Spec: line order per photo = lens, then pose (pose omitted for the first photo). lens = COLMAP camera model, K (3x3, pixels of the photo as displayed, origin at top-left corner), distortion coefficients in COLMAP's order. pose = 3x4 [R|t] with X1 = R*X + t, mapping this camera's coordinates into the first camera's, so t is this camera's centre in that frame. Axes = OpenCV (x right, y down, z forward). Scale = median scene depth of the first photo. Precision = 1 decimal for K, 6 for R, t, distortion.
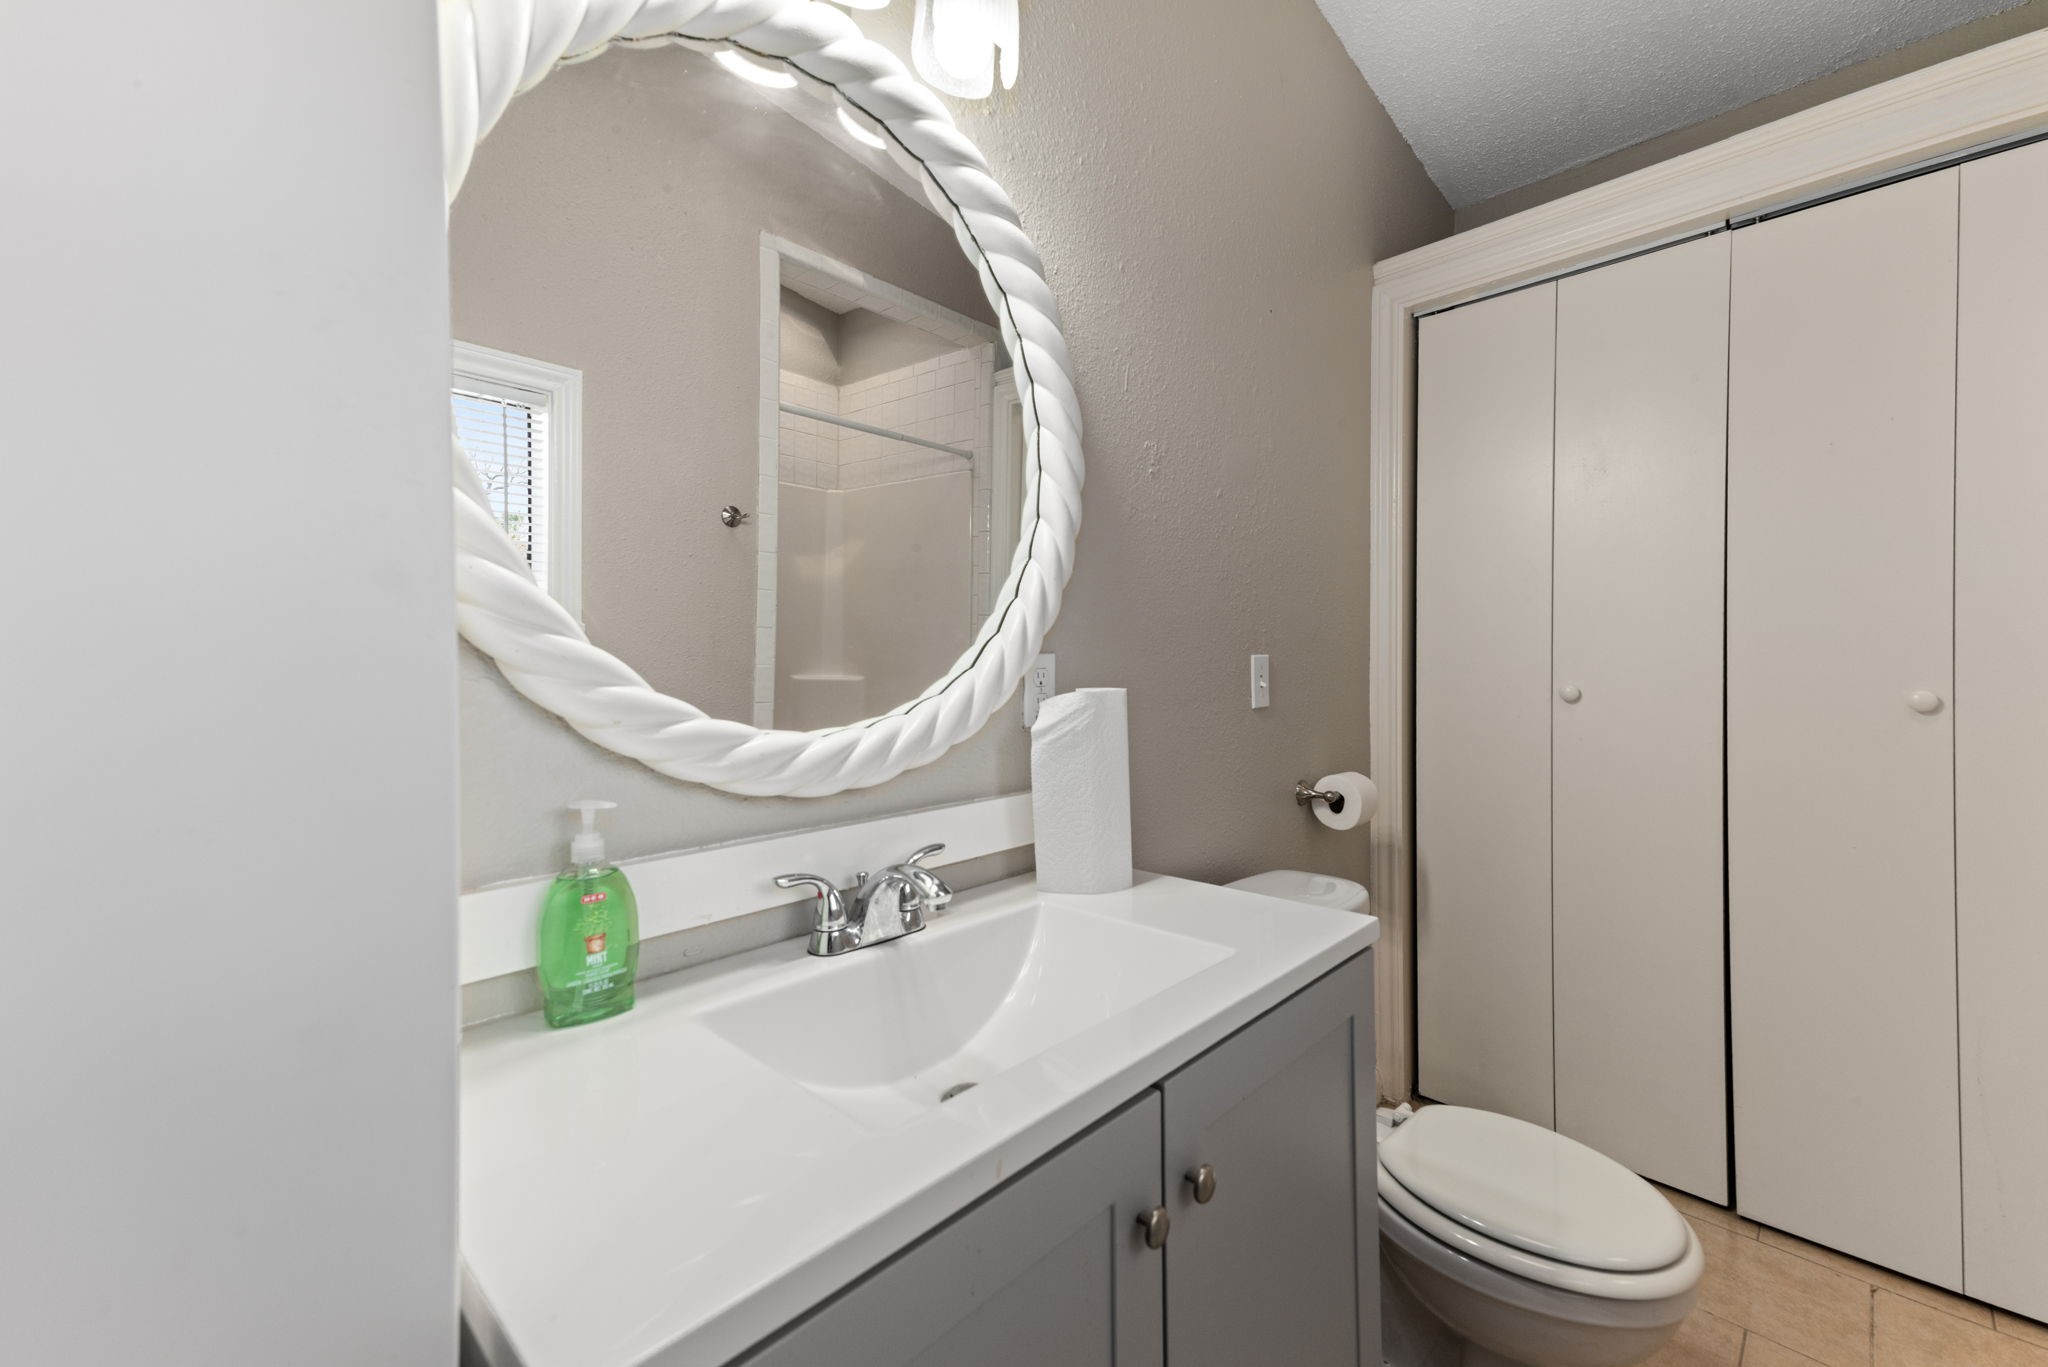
lens RADIAL K [[818.8, 0, 1017.6], [0, 818.8, 670.9], [0, 0, 1]] dist [0.027213, -0.006556]
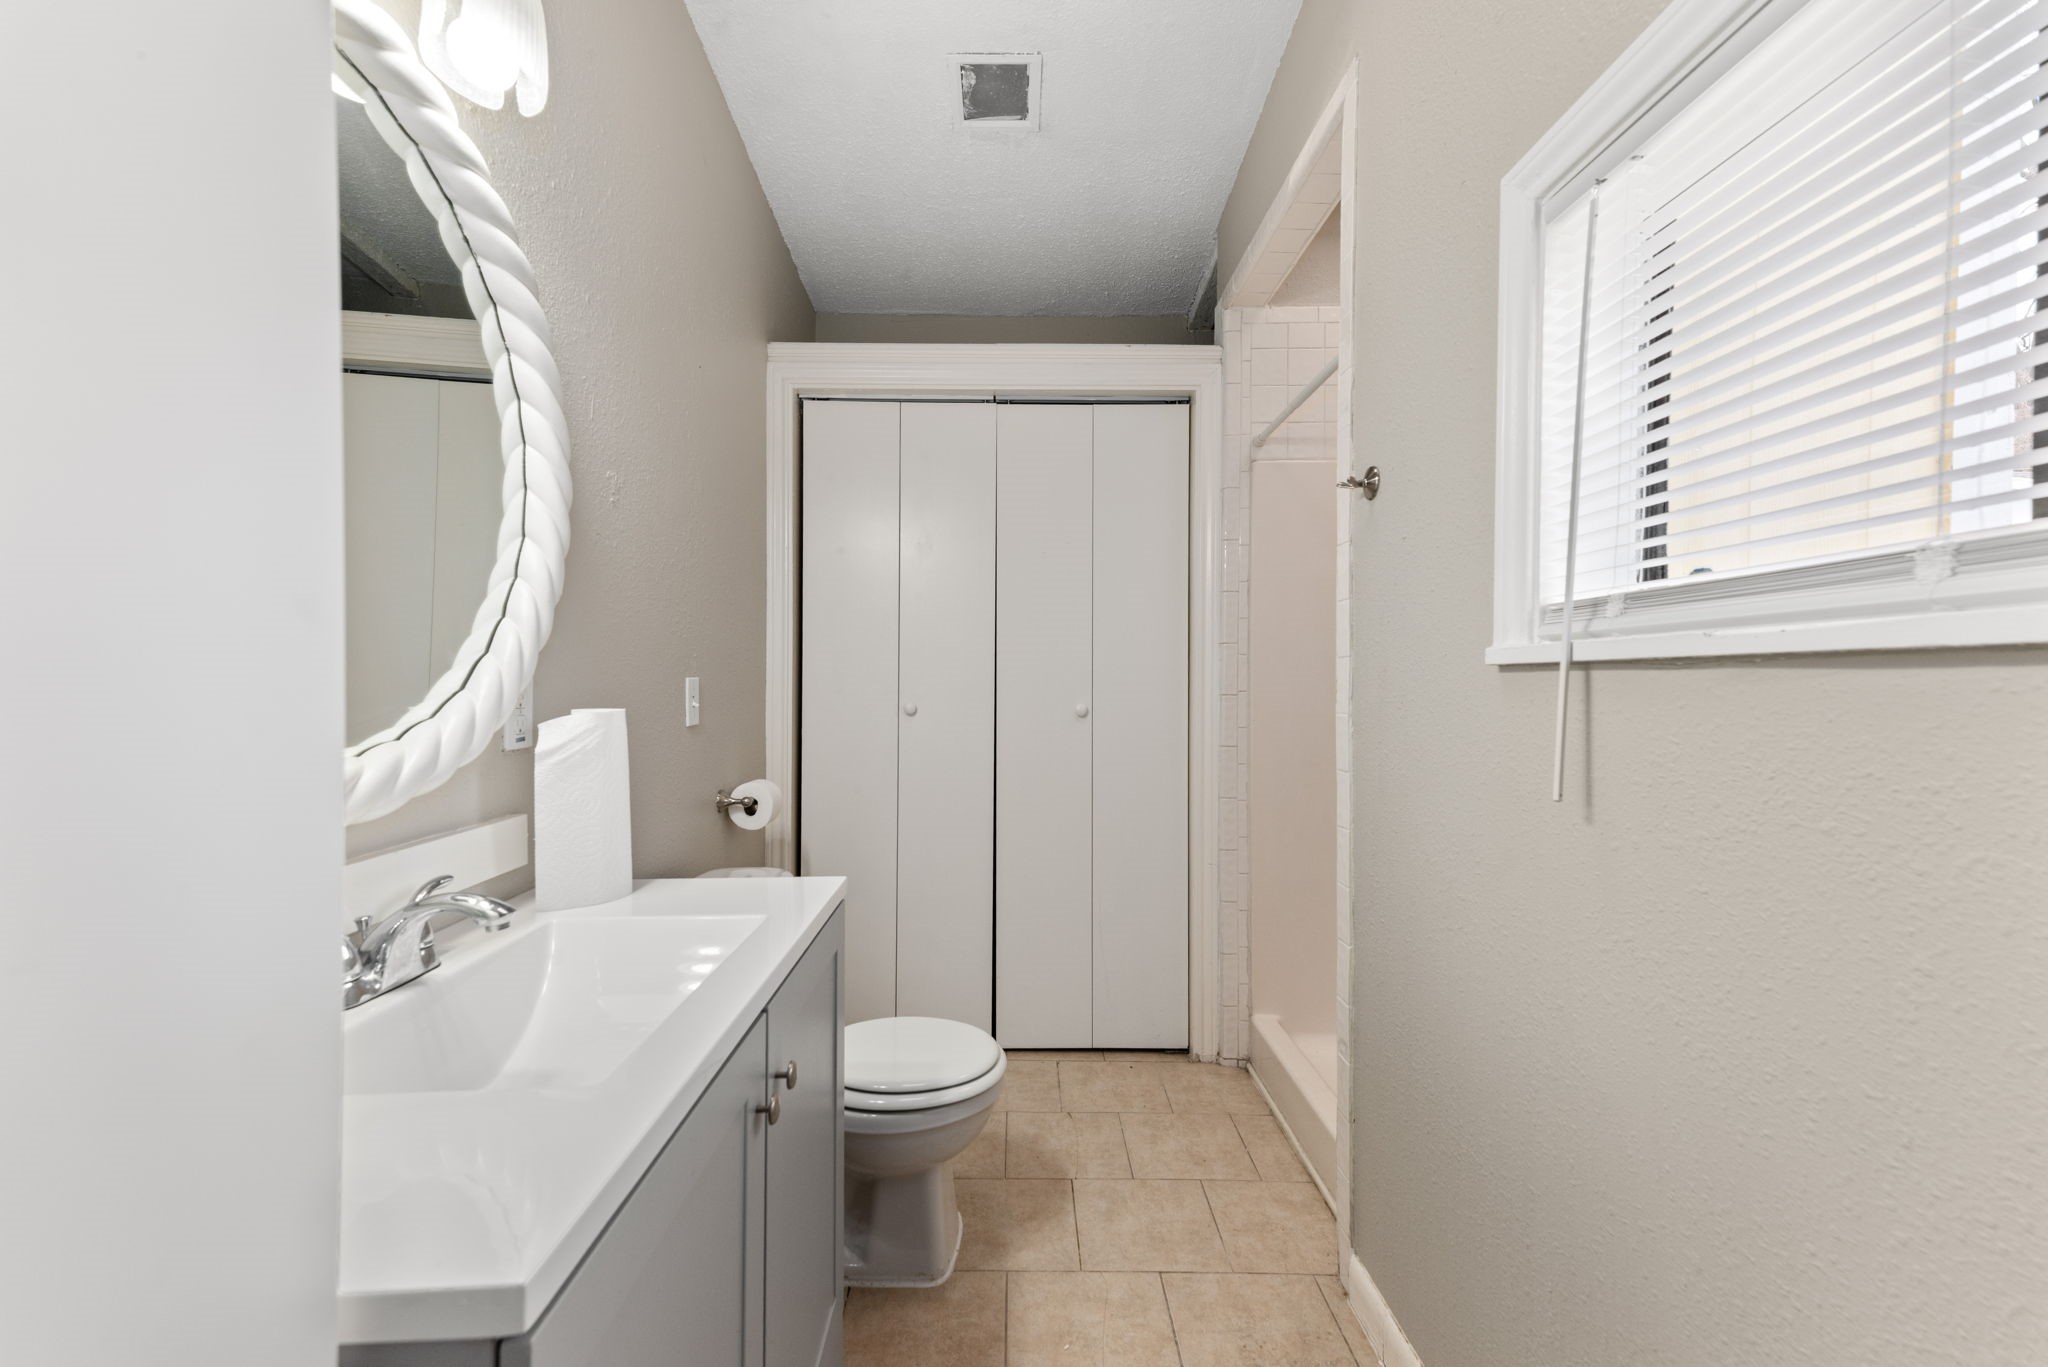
lens RADIAL K [[836.0, 0, 1015.9], [0, 836.0, 694.0], [0, 0, 1]] dist [0.001764, 0.000259]
pose [[0.699272, -0.001245, 0.714855, -0.297752], [-0.000652, 0.999997, 0.002379, -0.000887], [-0.714856, -0.002130, 0.699269, -0.132566]]
